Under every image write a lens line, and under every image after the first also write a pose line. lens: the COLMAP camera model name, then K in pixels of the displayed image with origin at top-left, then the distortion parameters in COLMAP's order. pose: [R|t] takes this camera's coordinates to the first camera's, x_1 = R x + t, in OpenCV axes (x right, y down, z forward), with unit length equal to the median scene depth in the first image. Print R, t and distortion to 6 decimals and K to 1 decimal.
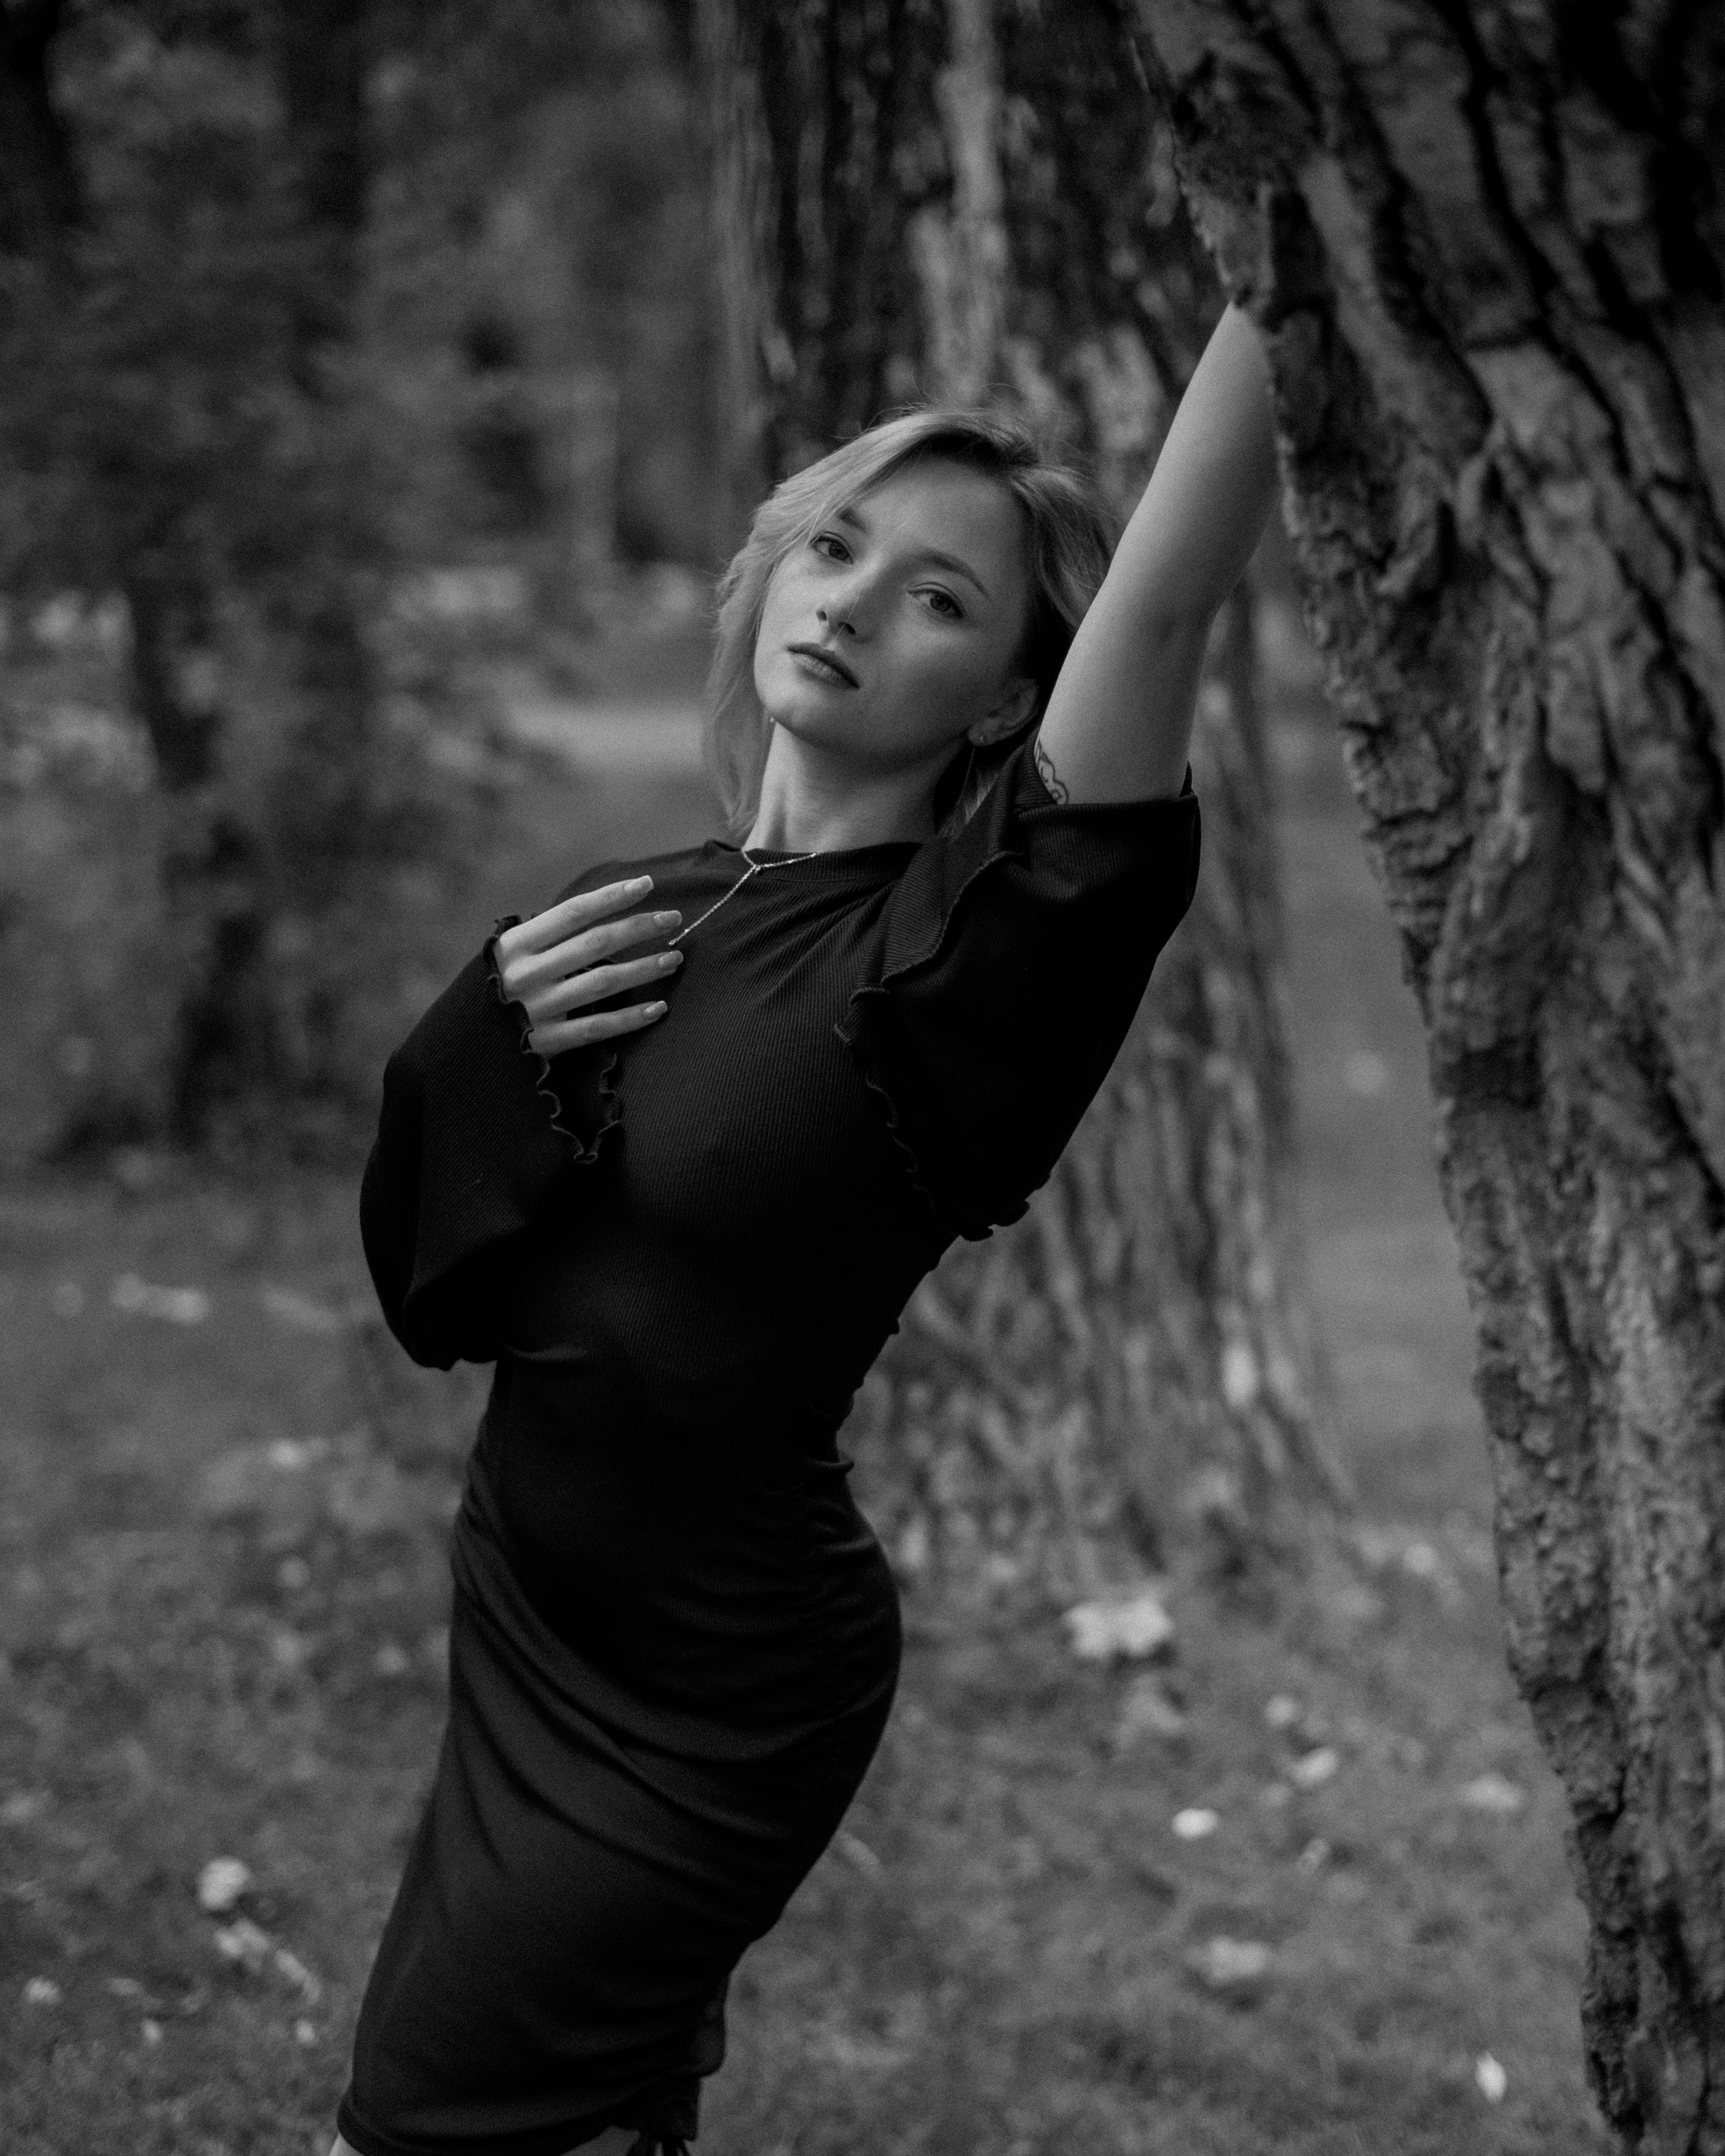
lens RADIAL K [[3810.9, 0, 861.3], [0, 3810.9, 1251.2], [0, 0, 1]] dist [-0.146594, 0.142032]
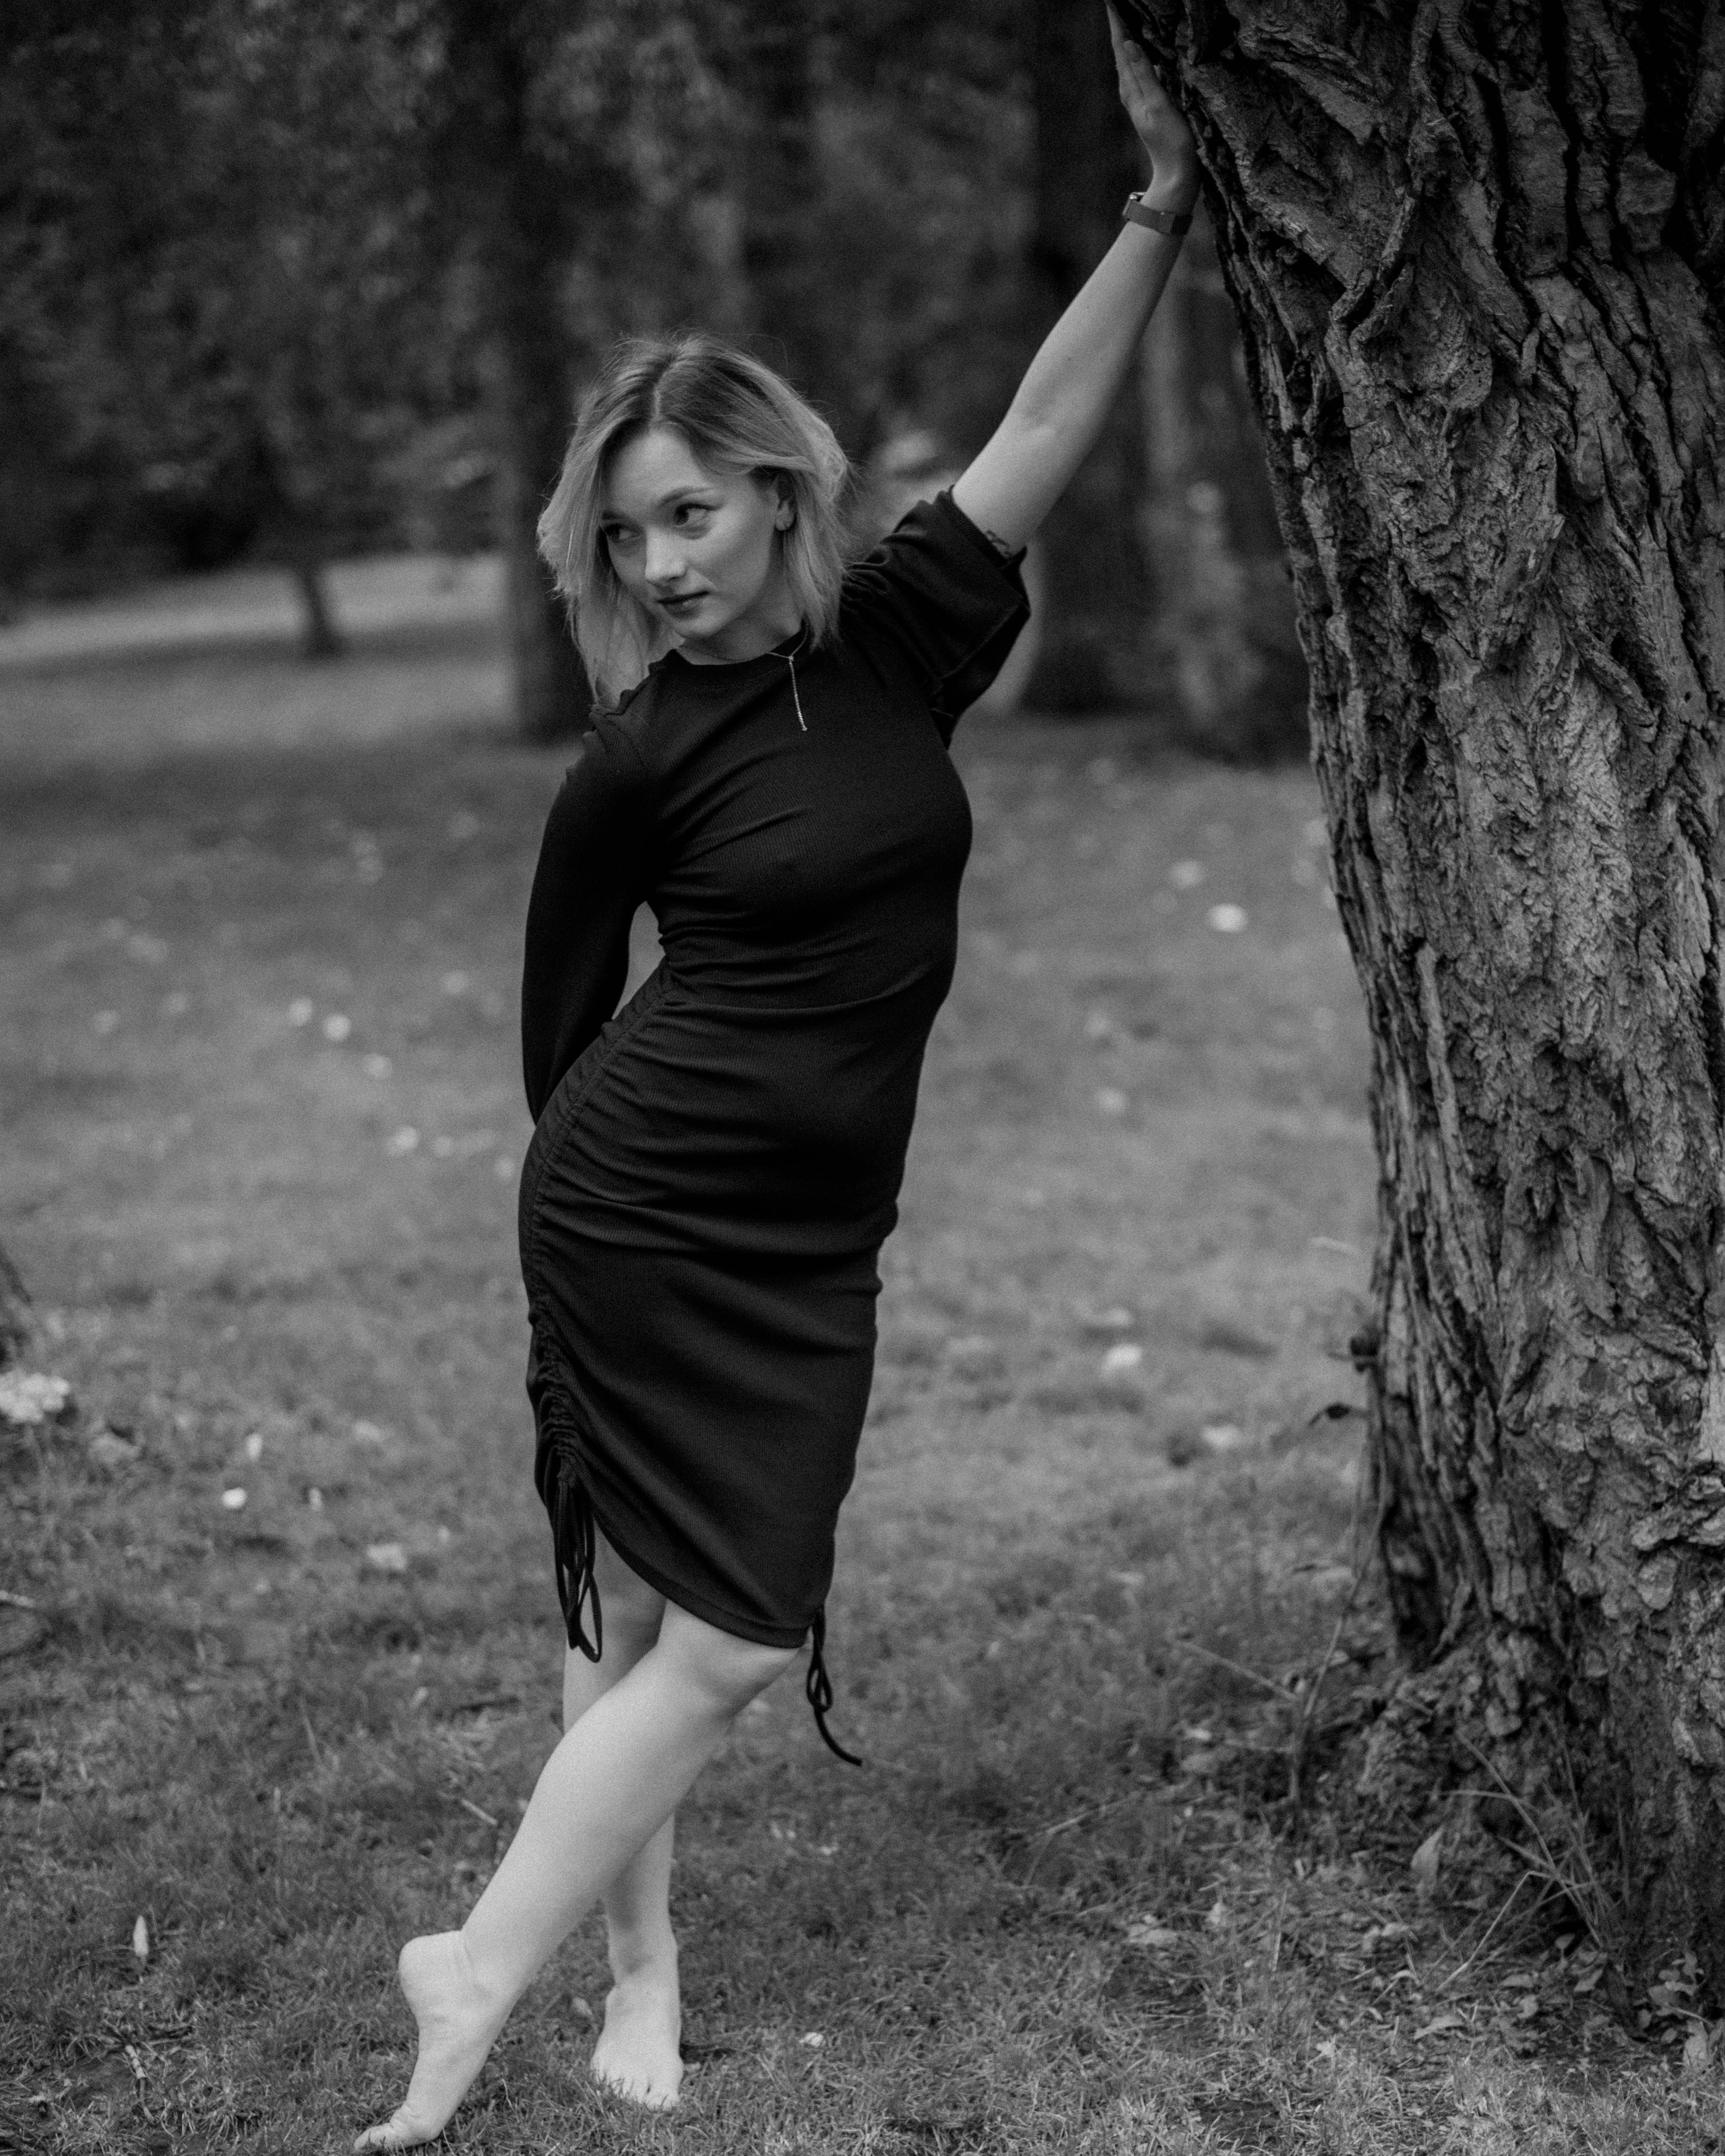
lens RADIAL K [[3810.9, 0, 861.3], [0, 3810.9, 1251.2], [0, 0, 1]] dist [-0.146594, 0.142032]
pose [[0.663732, -0.212367, 0.717189, -1.448336], [0.212219, 0.972911, 0.091689, 0.001272], [-0.717233, 0.091345, 0.690821, -0.058565]]
